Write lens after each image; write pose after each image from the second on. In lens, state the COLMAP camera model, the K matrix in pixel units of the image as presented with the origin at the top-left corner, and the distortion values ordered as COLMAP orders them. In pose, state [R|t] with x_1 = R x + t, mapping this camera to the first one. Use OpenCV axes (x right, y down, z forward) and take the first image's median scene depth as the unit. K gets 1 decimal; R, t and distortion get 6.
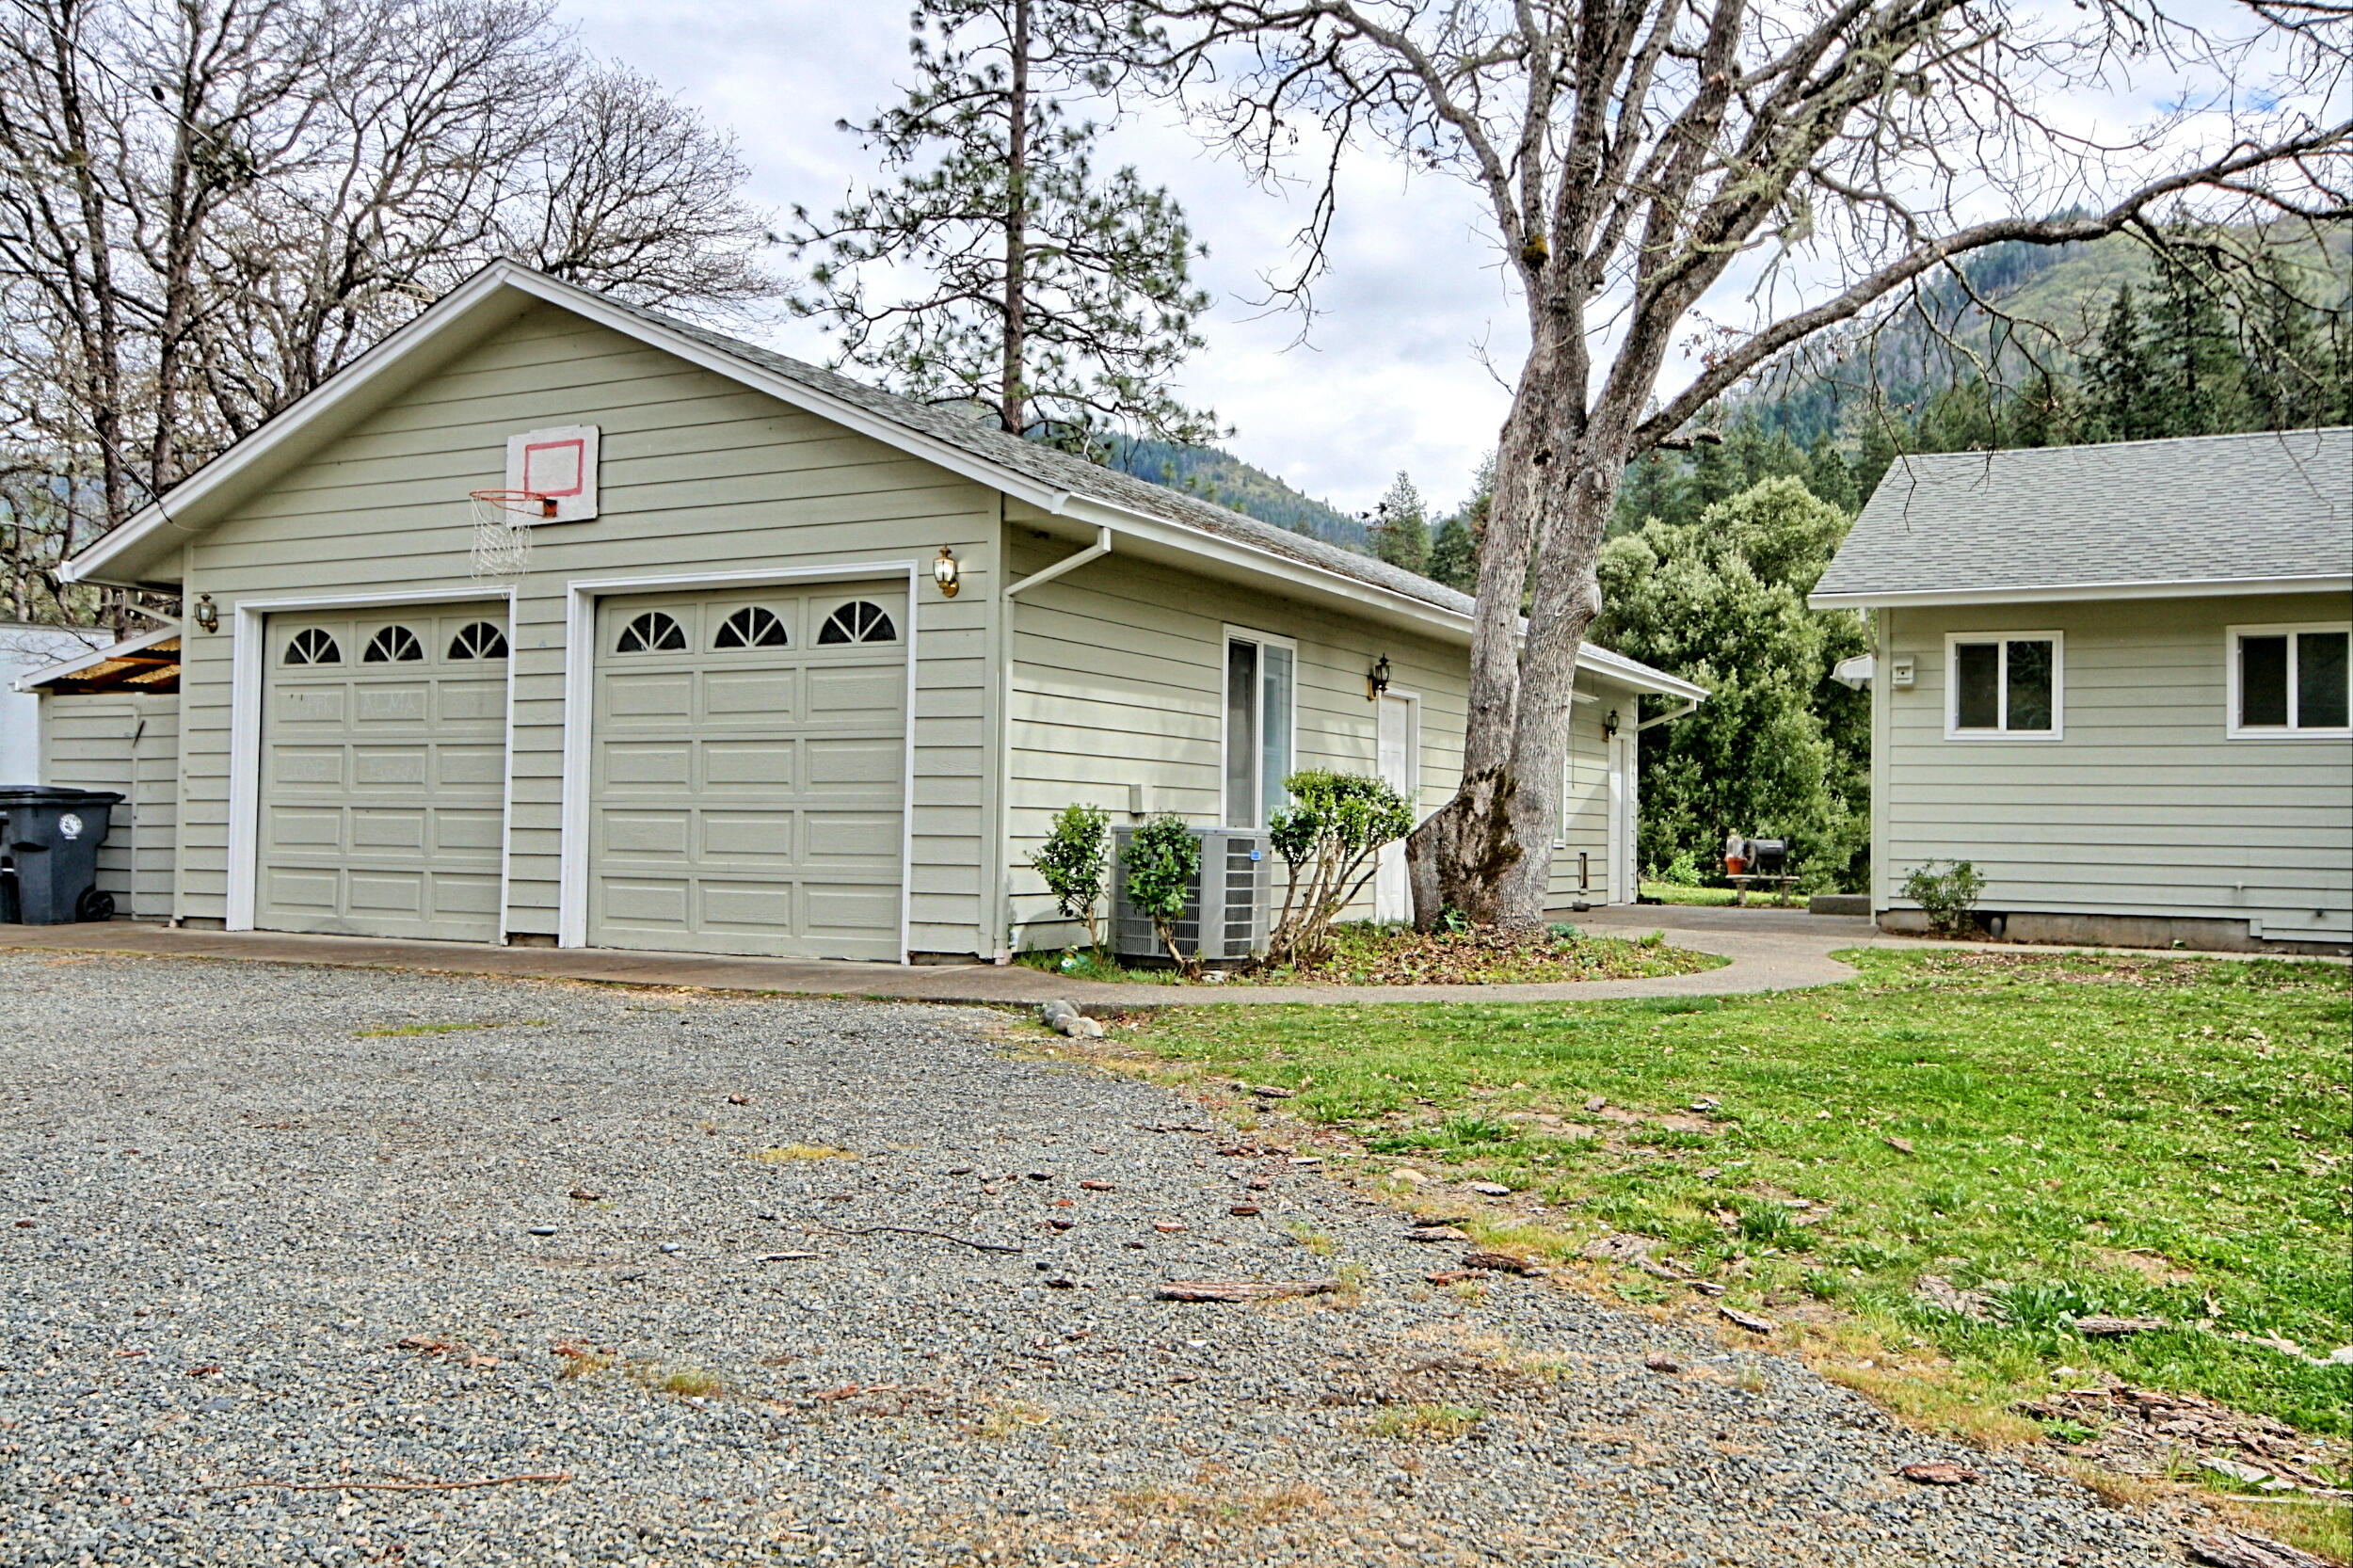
lens RADIAL K [[1781.4, 0, 1178.7], [0, 1781.4, 774.5], [0, 0, 1]] dist [-0.003471, 0.006034]
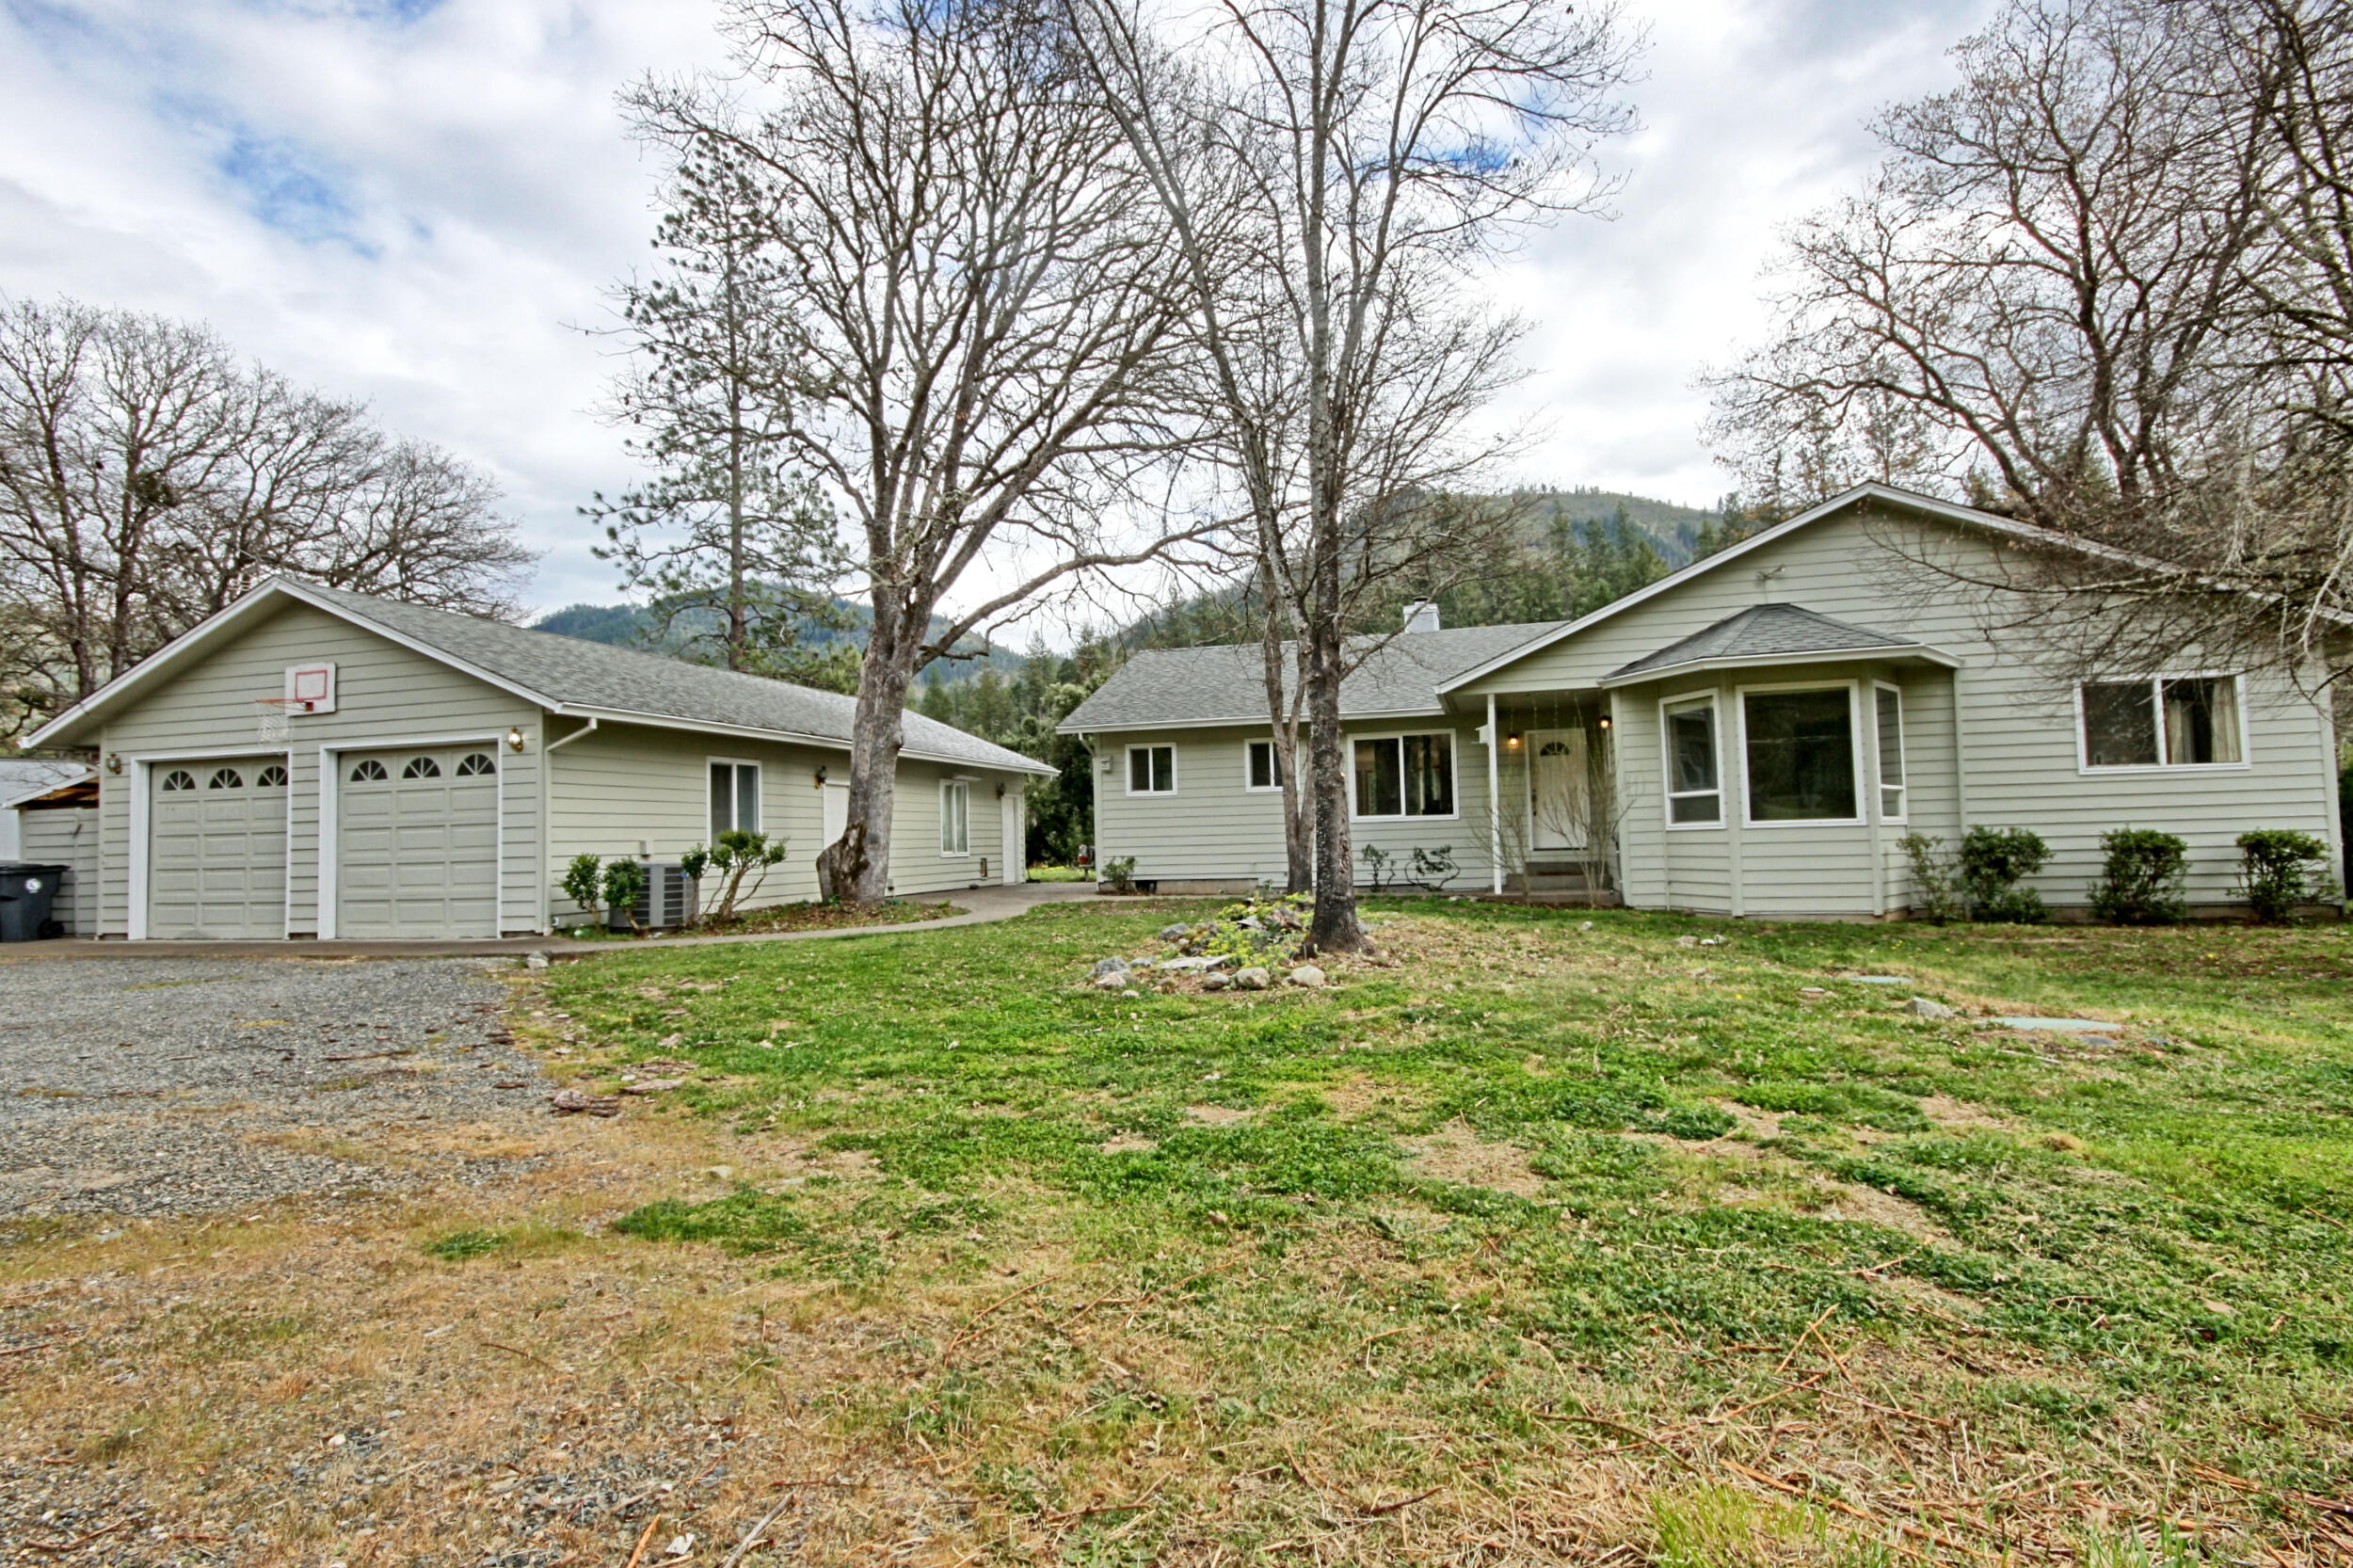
lens RADIAL K [[1098.6, 0, 1191.0], [0, 1098.6, 779.4], [0, 0, 1]] dist [-0.000024, -0.000945]
pose [[0.982997, -0.031387, 0.180922, 0.321820], [0.034904, 0.999258, -0.016290, -0.018950], [-0.180276, 0.022328, 0.983363, -0.283402]]
